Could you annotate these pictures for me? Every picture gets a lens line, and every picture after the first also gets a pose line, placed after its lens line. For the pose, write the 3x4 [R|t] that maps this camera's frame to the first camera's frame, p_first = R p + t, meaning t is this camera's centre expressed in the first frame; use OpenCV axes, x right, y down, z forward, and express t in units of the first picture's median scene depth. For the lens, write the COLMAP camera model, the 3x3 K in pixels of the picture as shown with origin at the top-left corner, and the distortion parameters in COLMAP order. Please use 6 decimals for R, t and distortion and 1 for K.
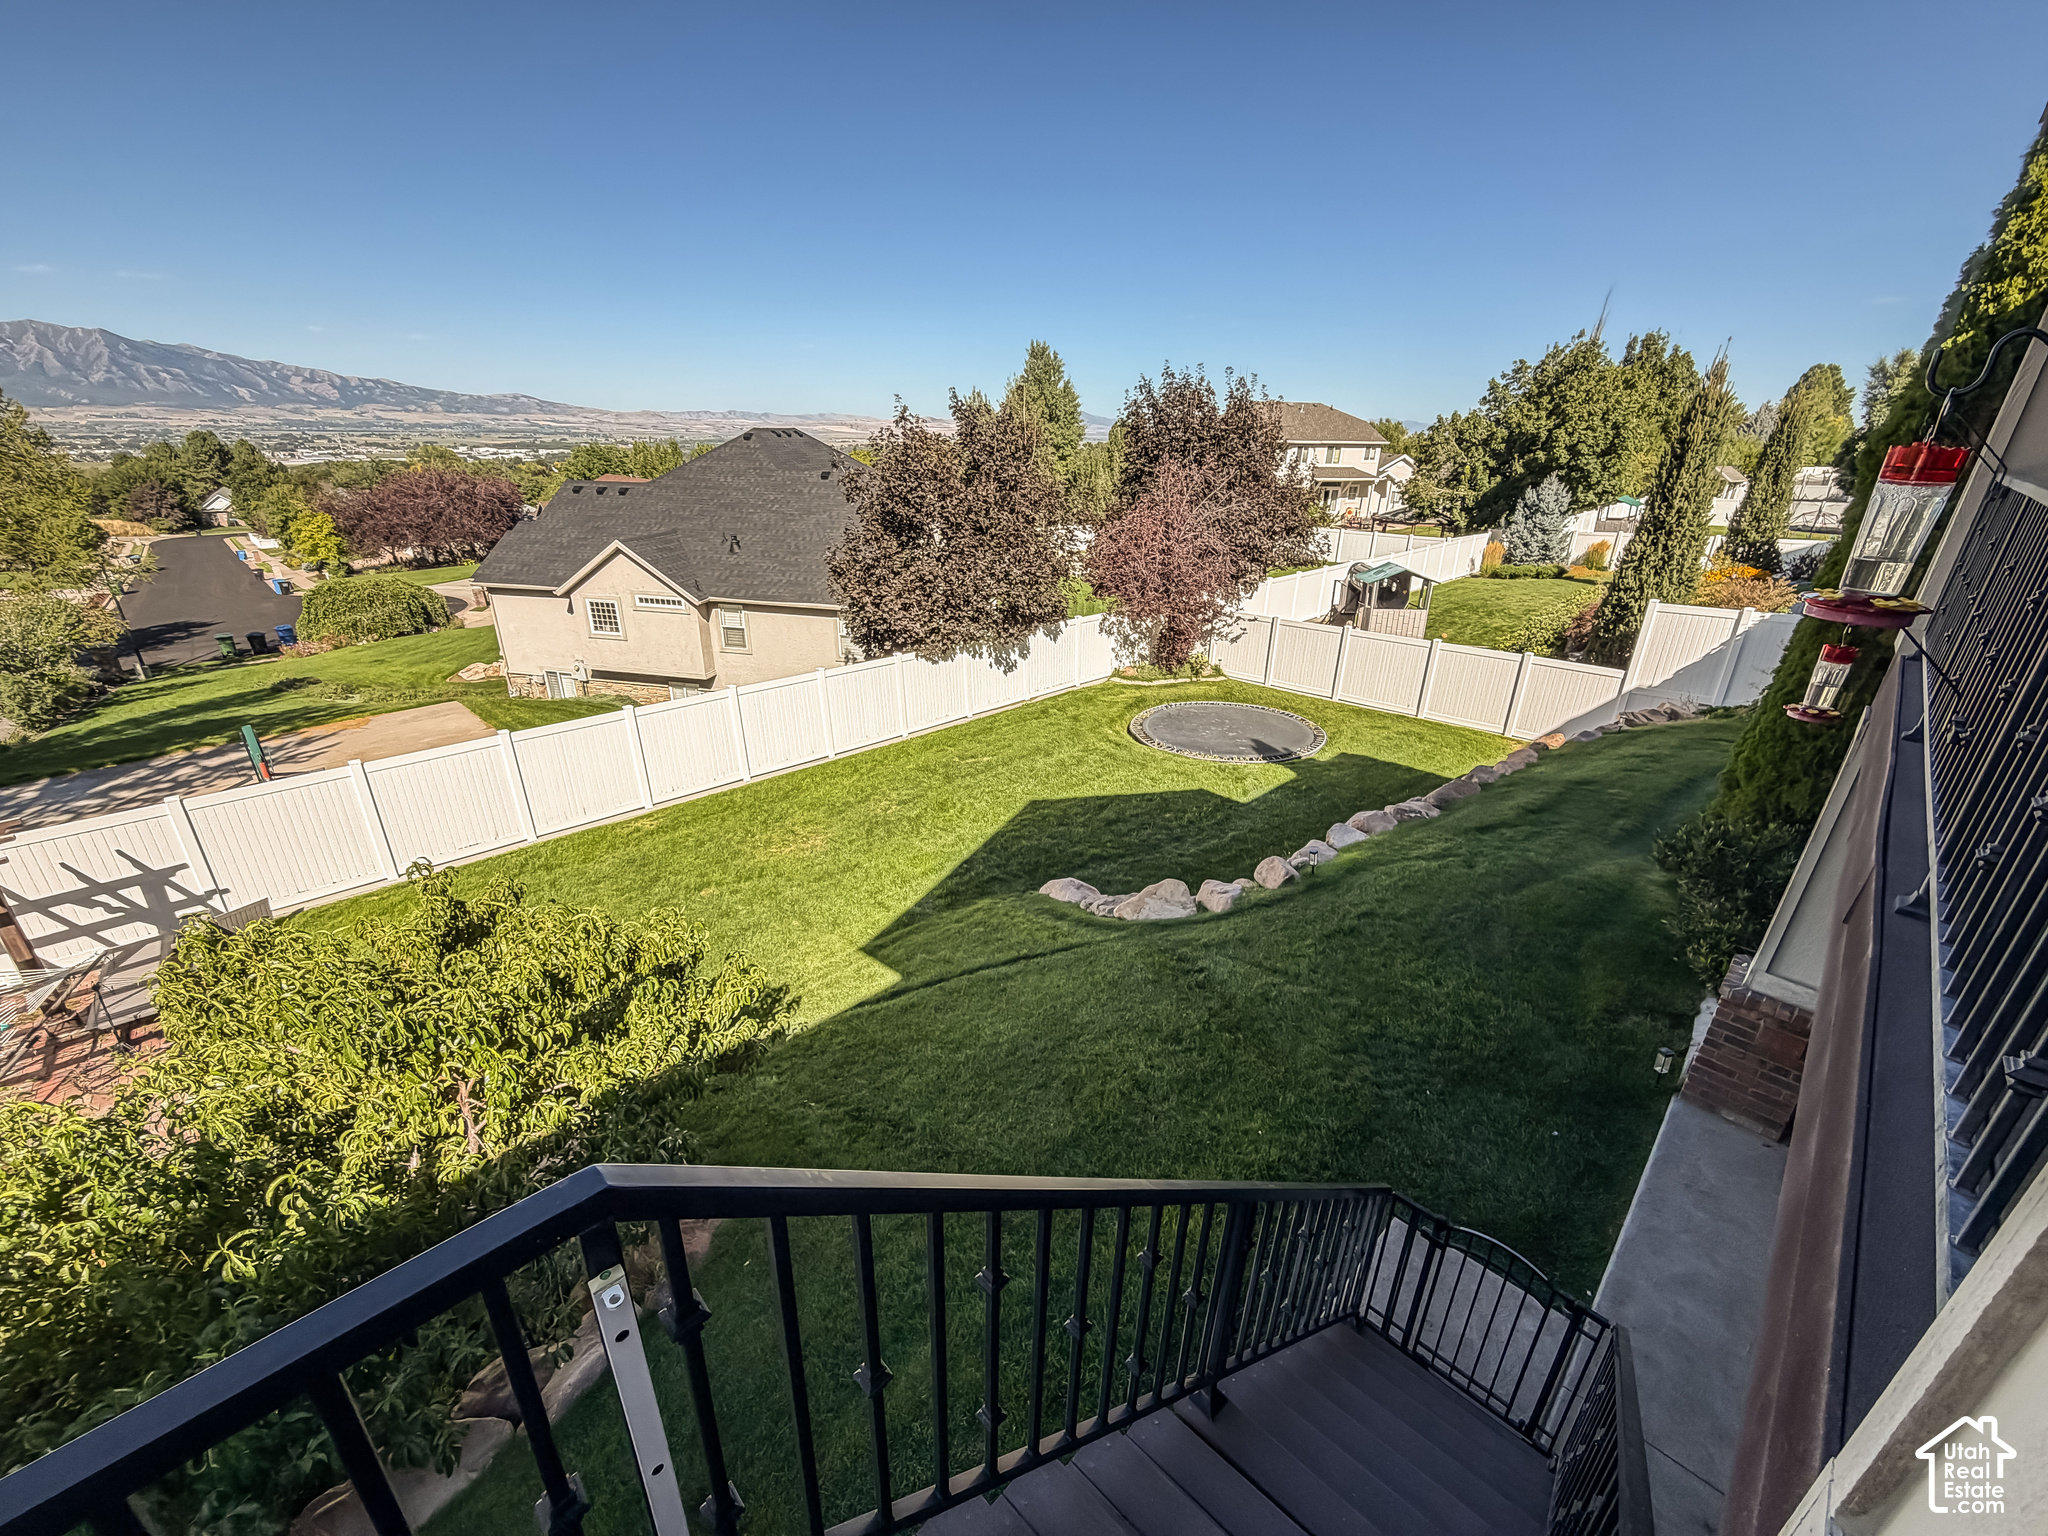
lens RADIAL K [[816.0, 0, 1017.4], [0, 816.0, 772.6], [0, 0, 1]] dist [-0.000752, -0.000003]
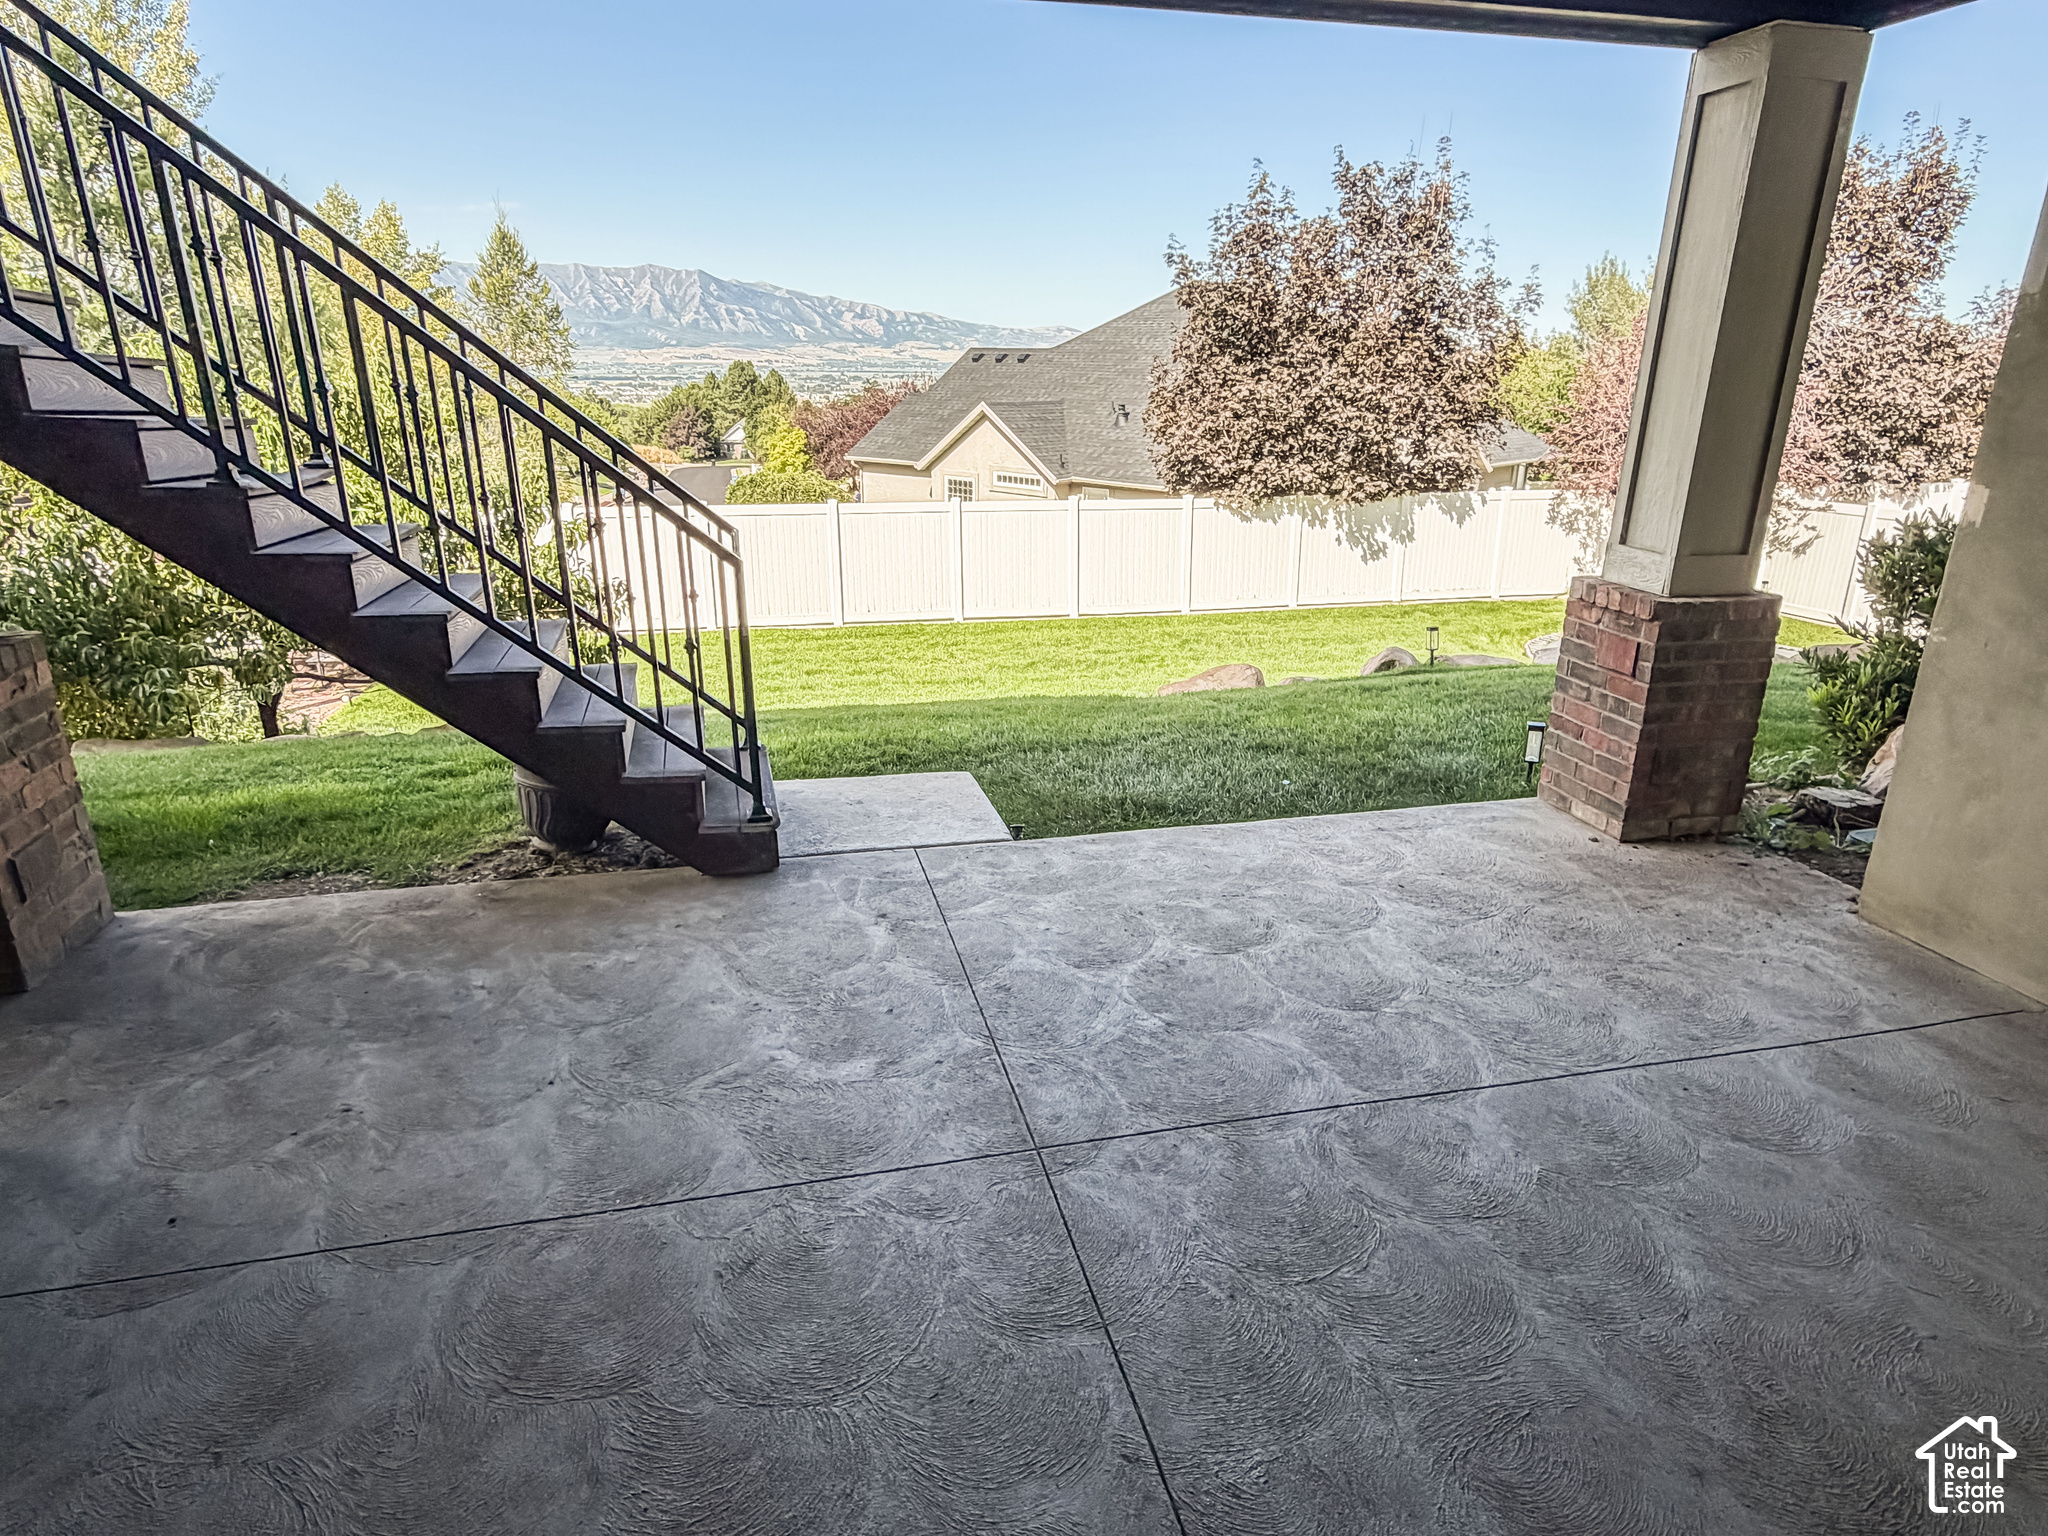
lens RADIAL K [[1199.7, 0, 1020.4], [0, 1199.7, 778.7], [0, 0, 1]] dist [-0.000401, -0.000908]
pose [[0.857569, 0.162540, -0.488013, 0.274730], [-0.195520, 0.980552, -0.016994, 0.143420], [0.475760, 0.109990, 0.872671, 0.002914]]
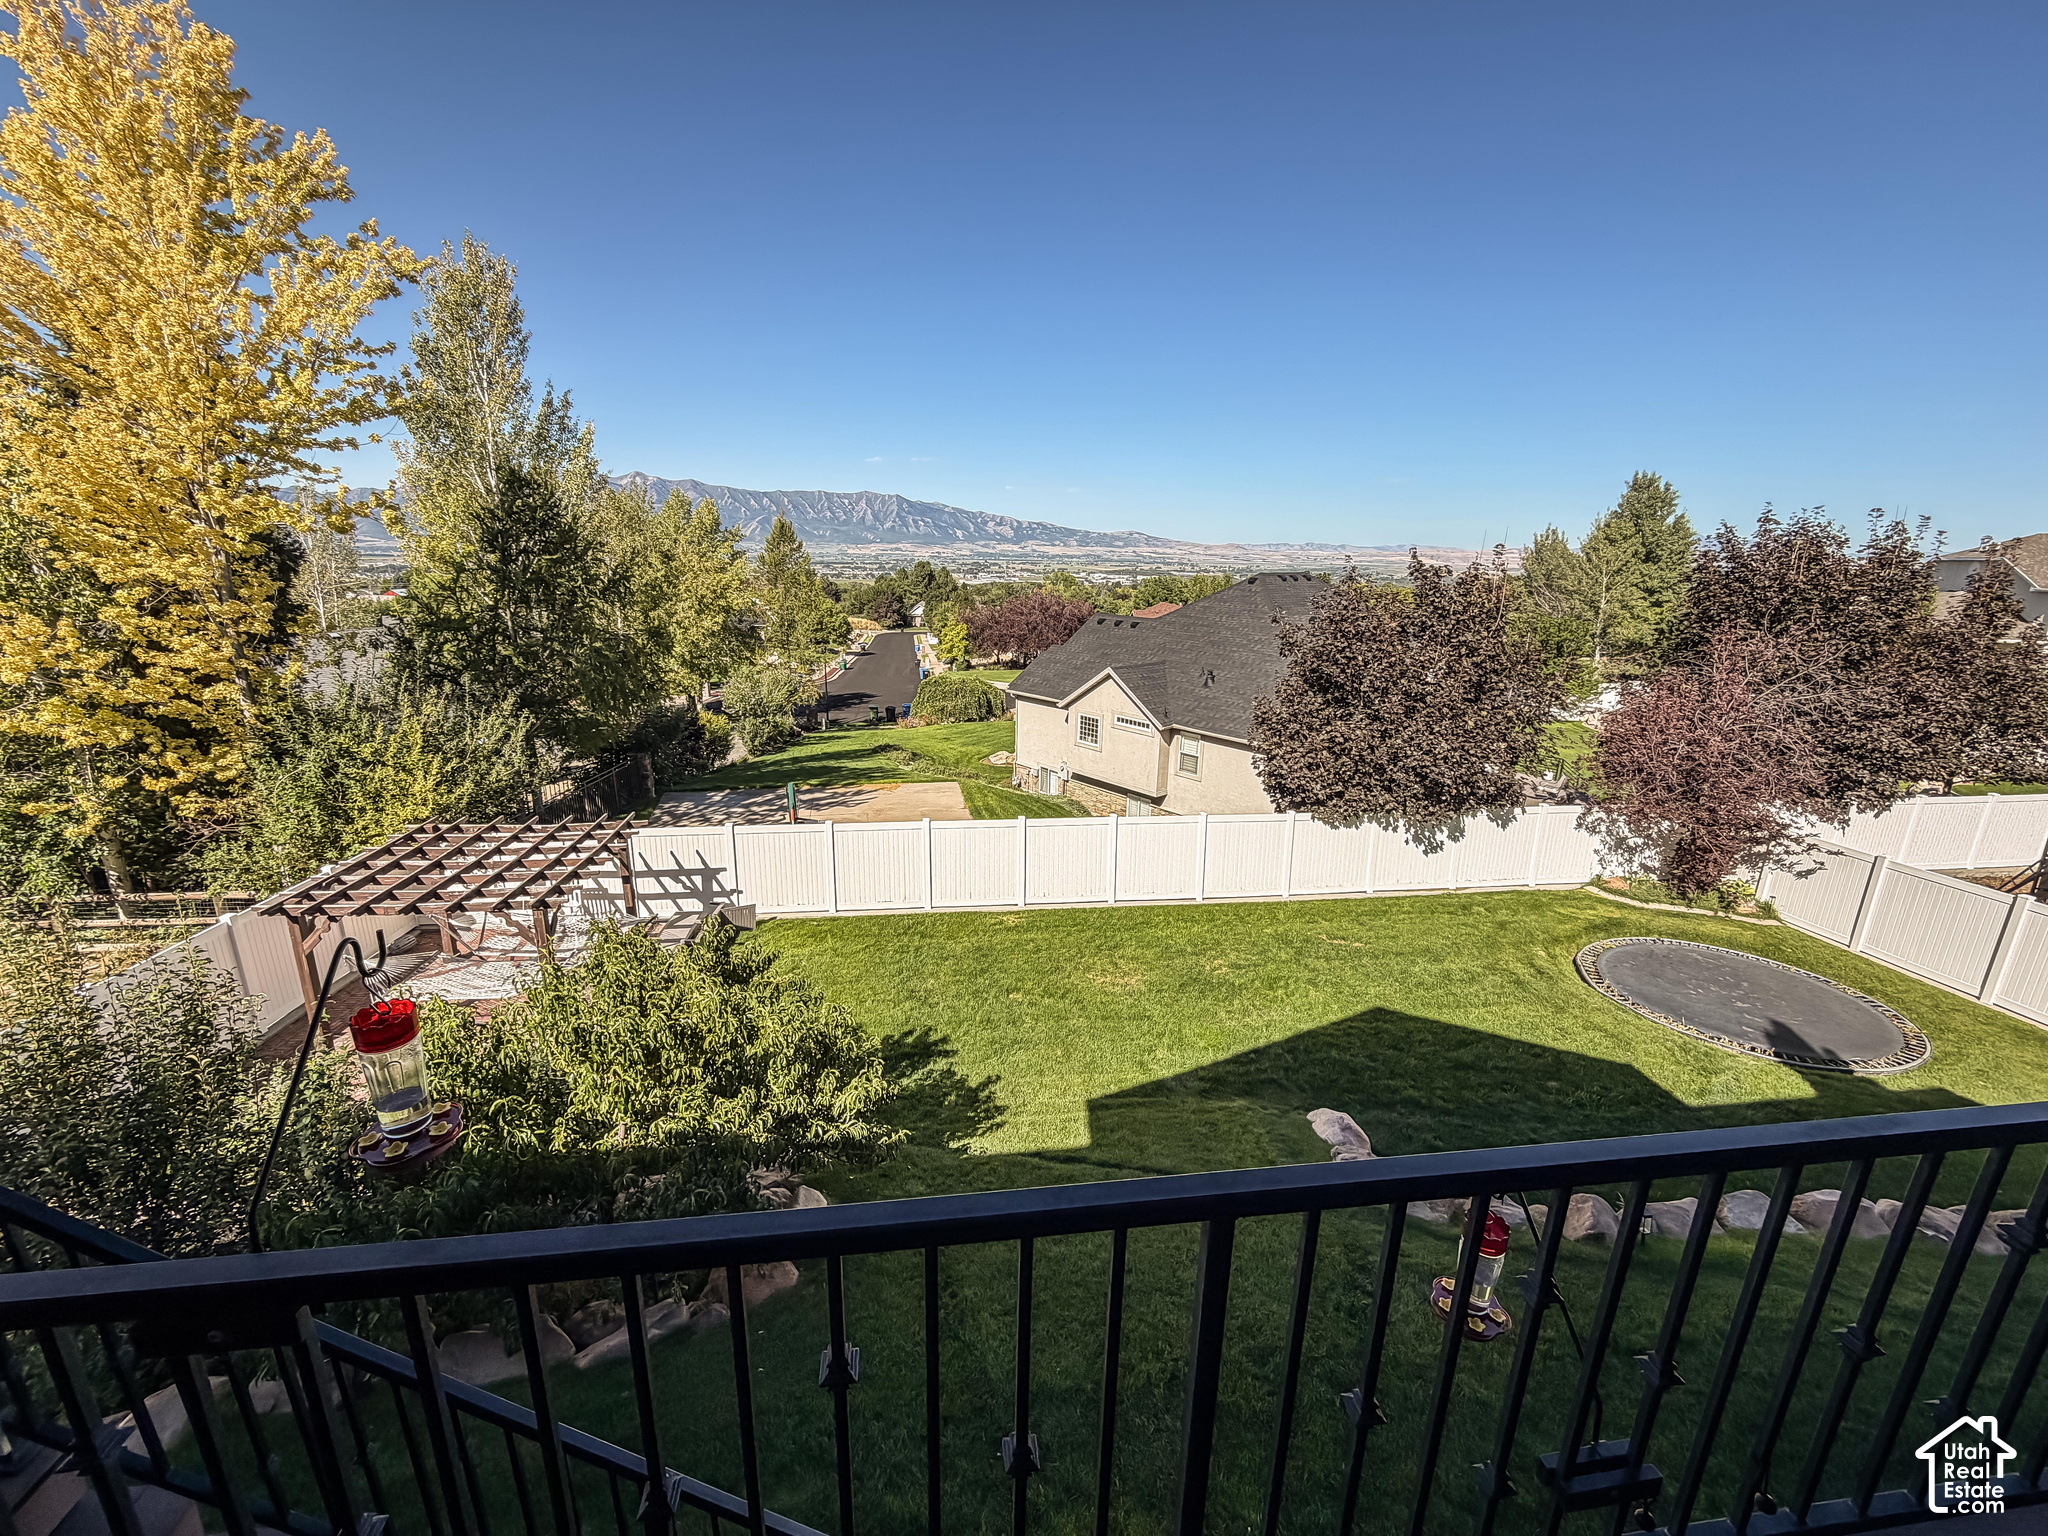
lens RADIAL K [[815.1, 0, 1016.5], [0, 815.1, 771.1], [0, 0, 1]] dist [-0.001585, 0.000106]
pose [[0.799907, 0.153406, -0.580185, 0.134015], [-0.235363, 0.969515, -0.068148, -0.046485], [0.552044, 0.191066, 0.811629, 0.028776]]
